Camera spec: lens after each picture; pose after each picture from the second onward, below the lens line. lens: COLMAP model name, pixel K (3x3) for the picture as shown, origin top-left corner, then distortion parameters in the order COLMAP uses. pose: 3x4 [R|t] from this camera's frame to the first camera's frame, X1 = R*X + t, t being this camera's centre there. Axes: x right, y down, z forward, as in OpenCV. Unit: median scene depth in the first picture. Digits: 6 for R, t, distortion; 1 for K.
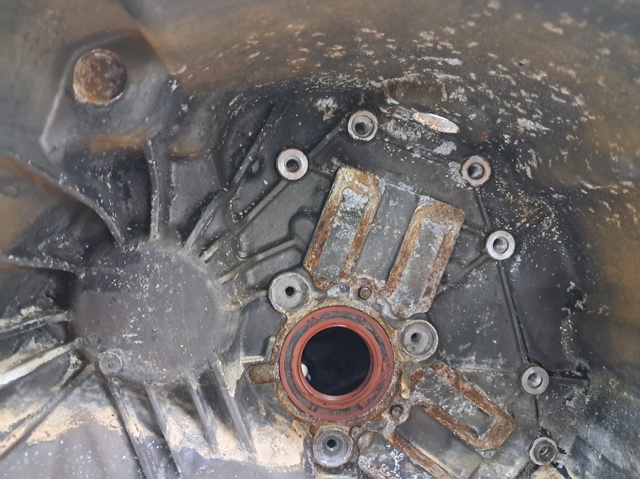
lens RADIAL K [[491.8, 0, 321.6], [0, 491.8, 227.6], [0, 0, 1]] dist [-0.024863, -0.010235]
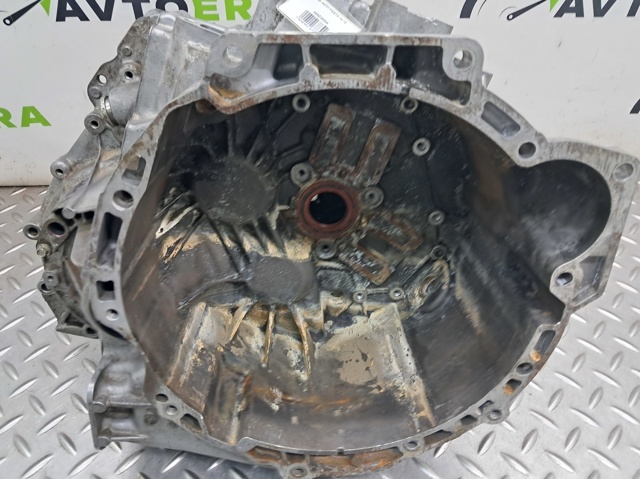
lens RADIAL K [[491.8, 0, 321.6], [0, 491.8, 227.6], [0, 0, 1]] dist [-0.024863, -0.010235]
pose [[0.999042, 0.007836, -0.043060, 0.089287], [0.010835, 0.908931, 0.416807, -0.446507], [0.042405, -0.416874, 0.907975, -0.742059]]
